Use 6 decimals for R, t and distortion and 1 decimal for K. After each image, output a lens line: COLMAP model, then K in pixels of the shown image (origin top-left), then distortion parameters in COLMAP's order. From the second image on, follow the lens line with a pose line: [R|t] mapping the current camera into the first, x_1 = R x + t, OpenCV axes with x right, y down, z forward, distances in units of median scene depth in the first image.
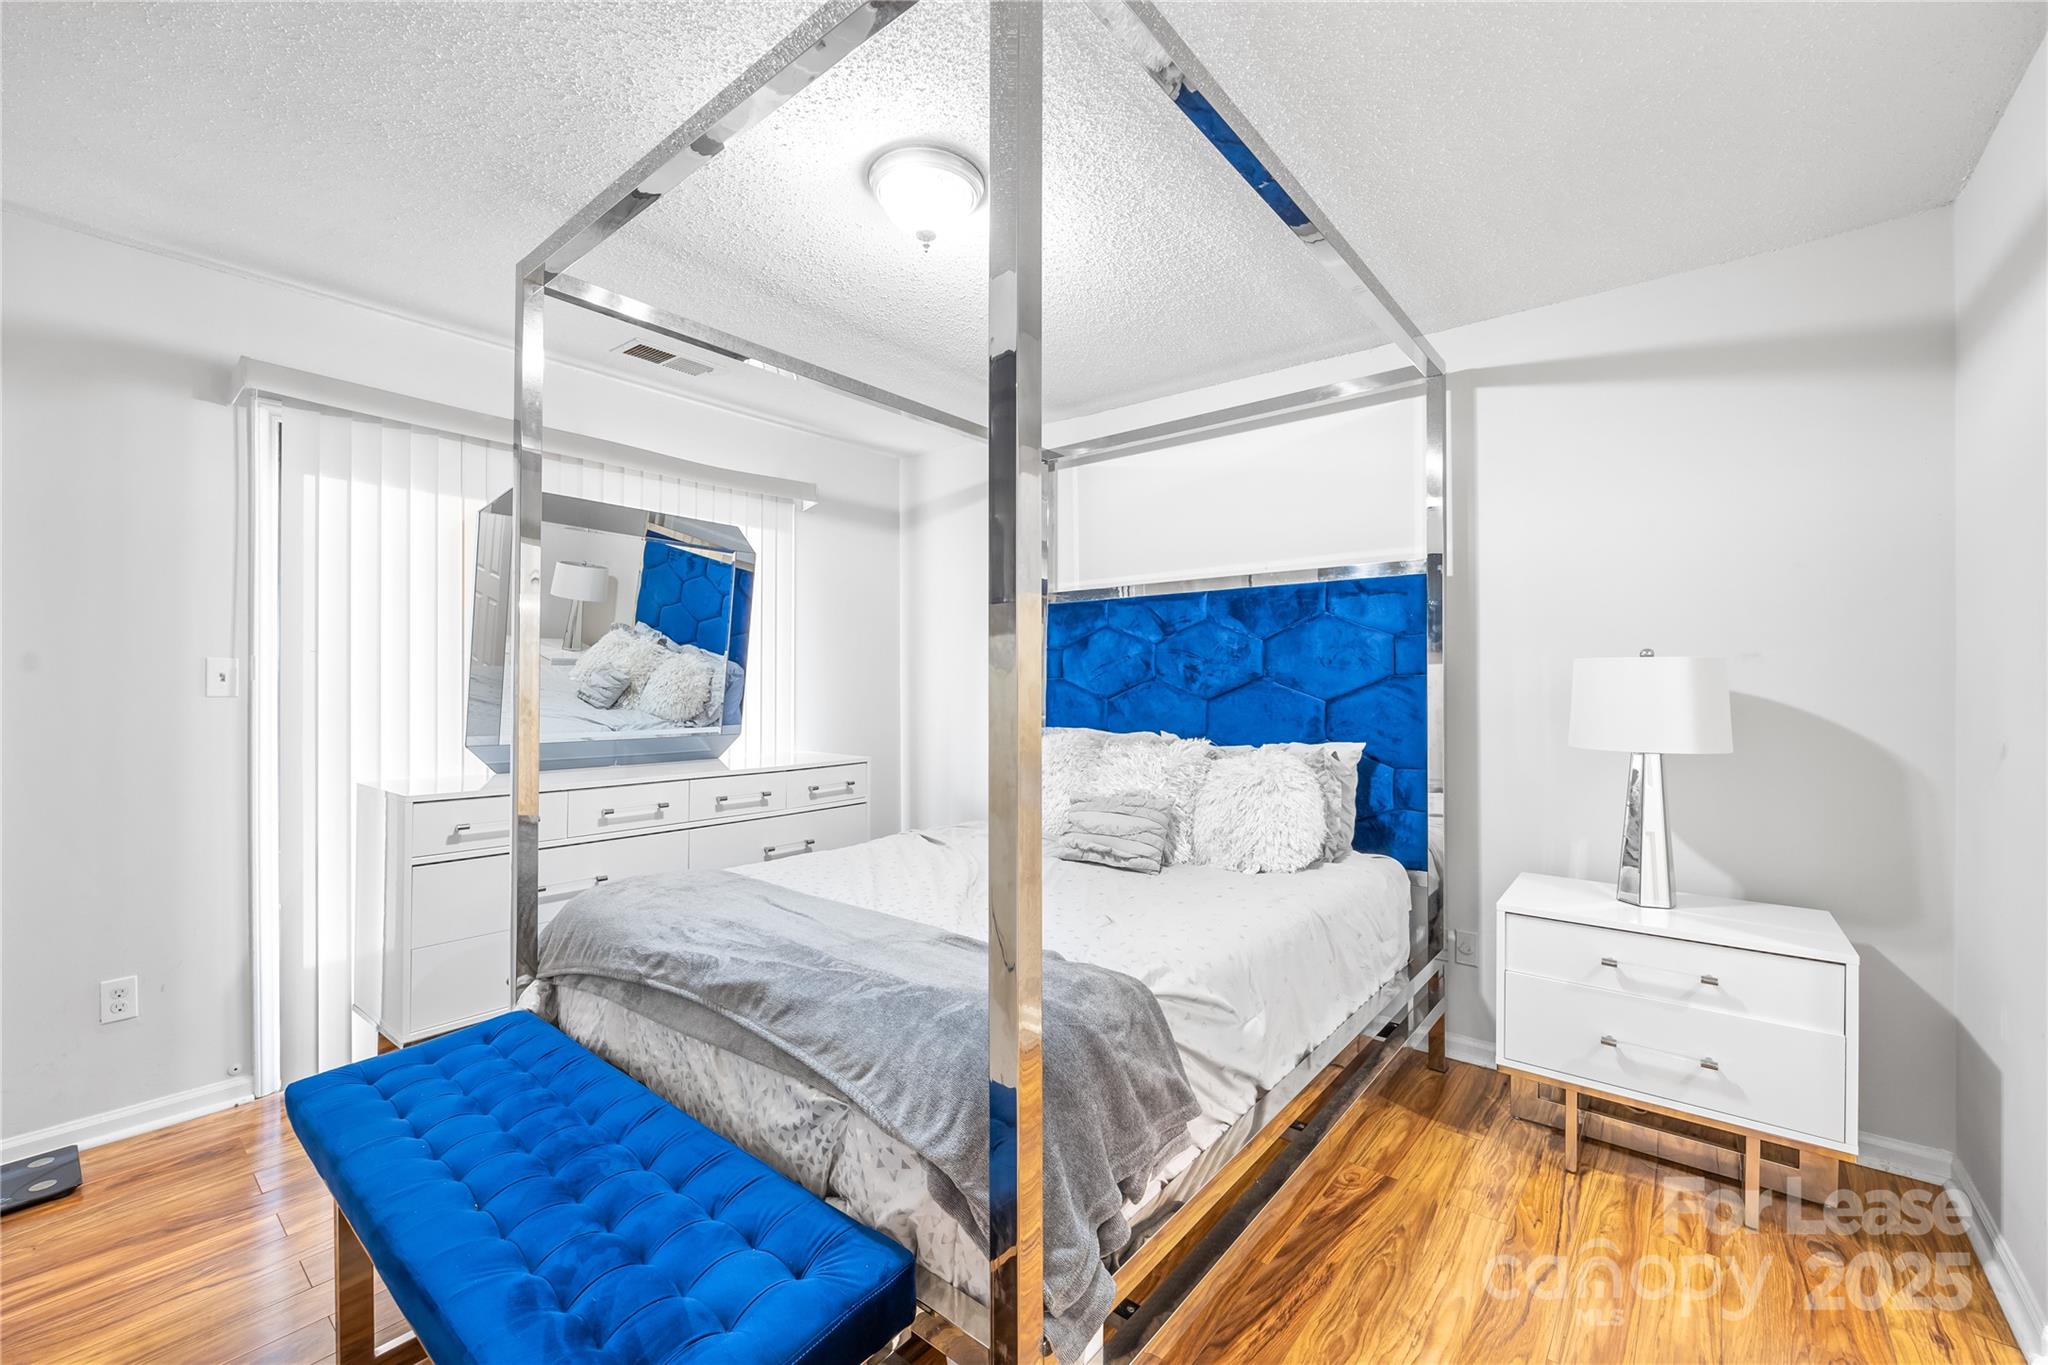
lens RADIAL K [[841.5, 0, 1028.2], [0, 841.5, 683.0], [0, 0, 1]] dist [-0.000286, -0.000032]
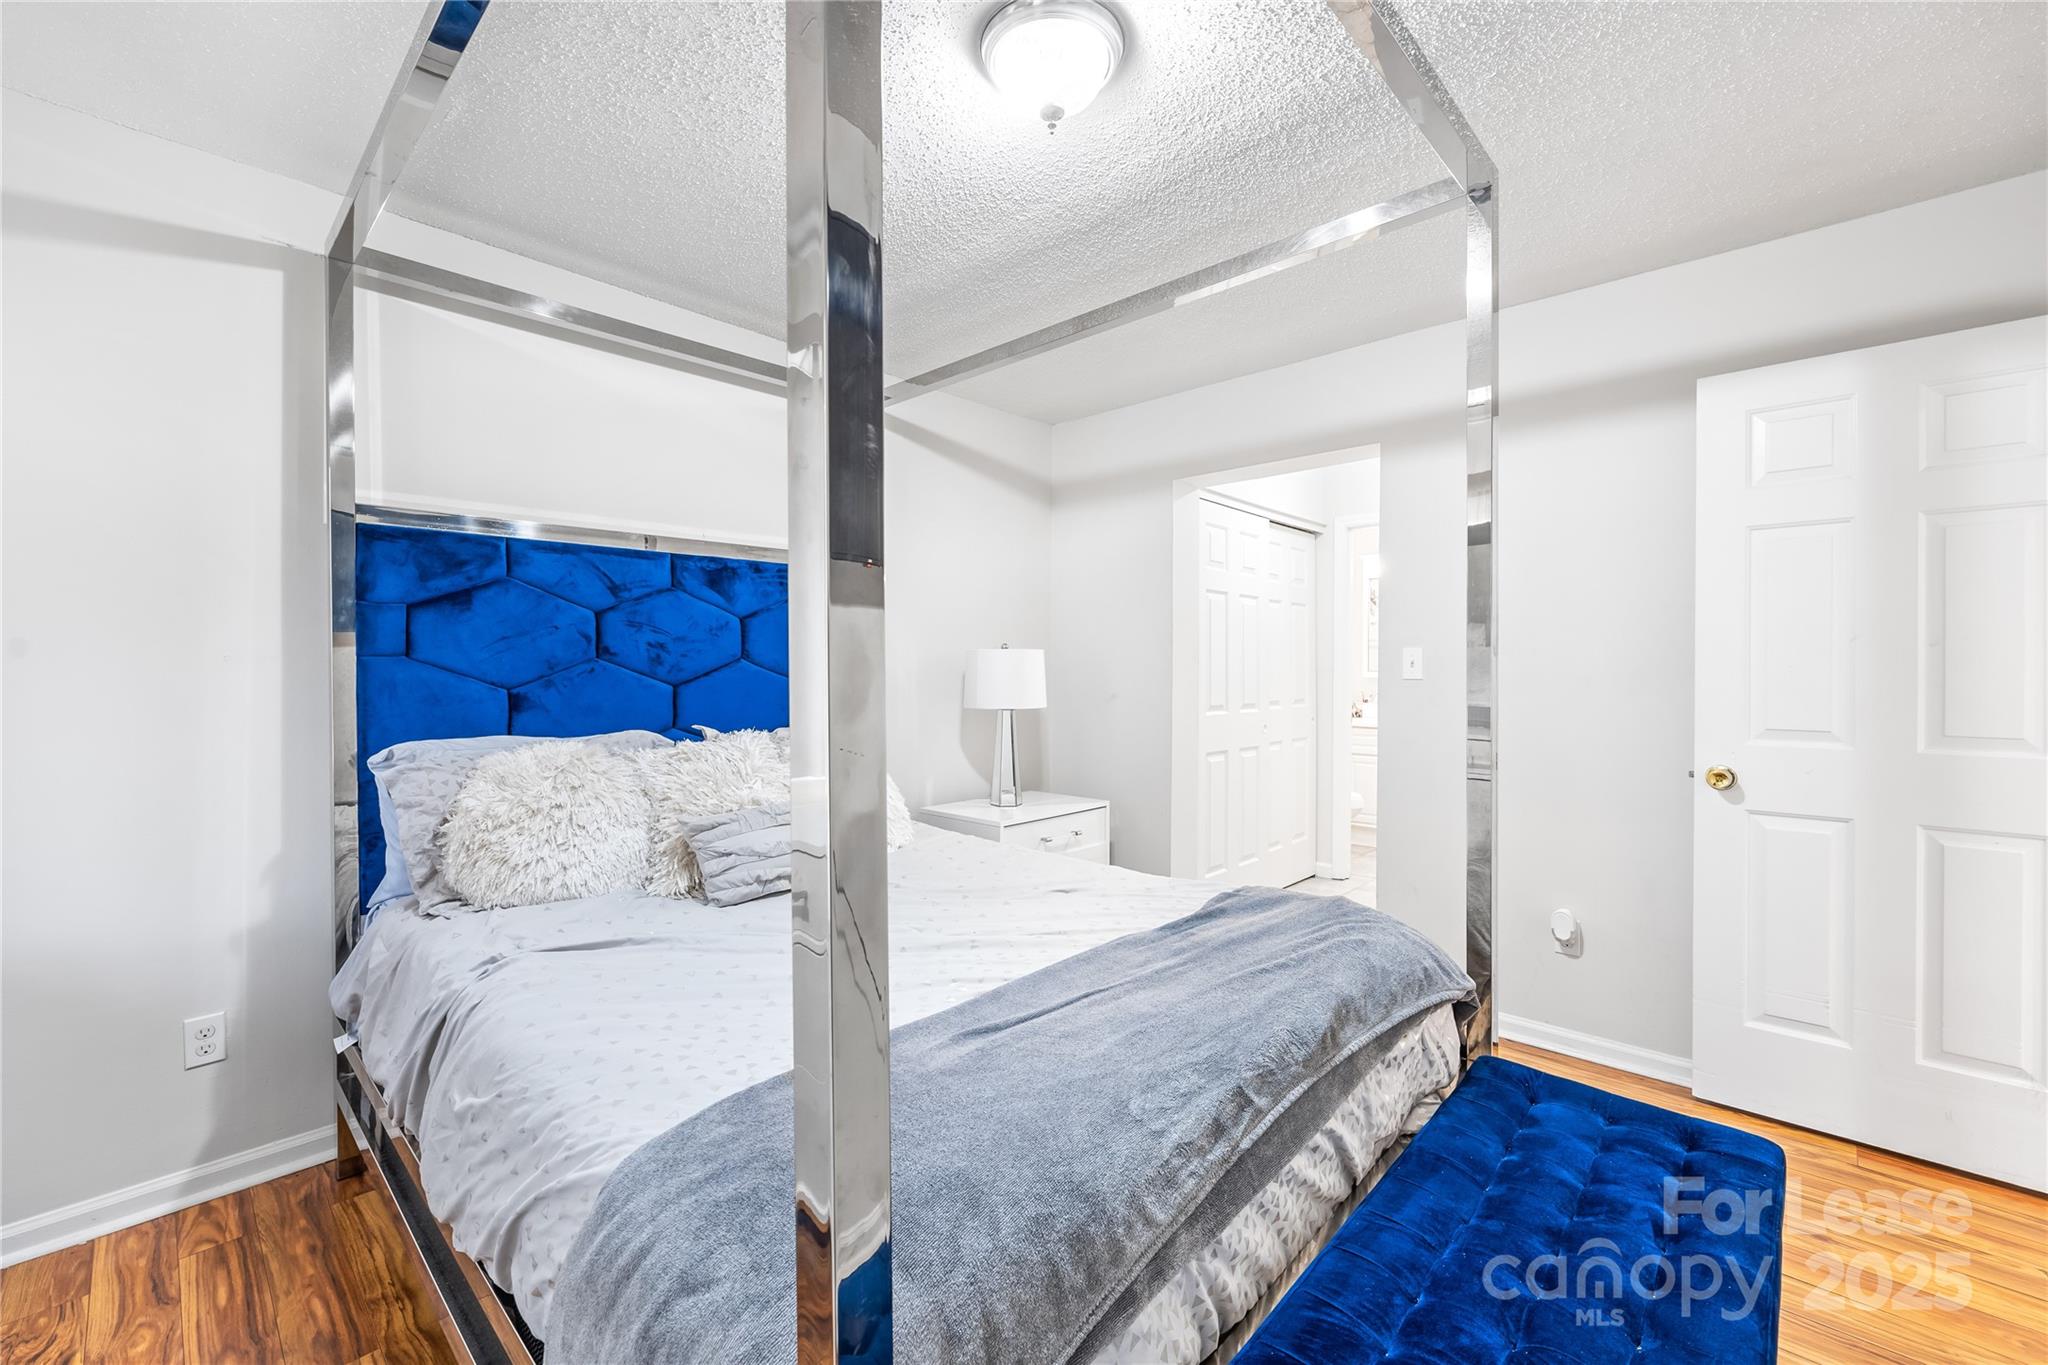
lens RADIAL K [[841.5, 0, 1028.2], [0, 841.5, 683.0], [0, 0, 1]] dist [-0.000286, -0.000032]
pose [[0.077132, -0.024963, 0.996708, -0.572361], [-0.006175, 0.999655, 0.025515, -0.005613], [-0.997002, -0.008123, 0.076952, 0.581935]]
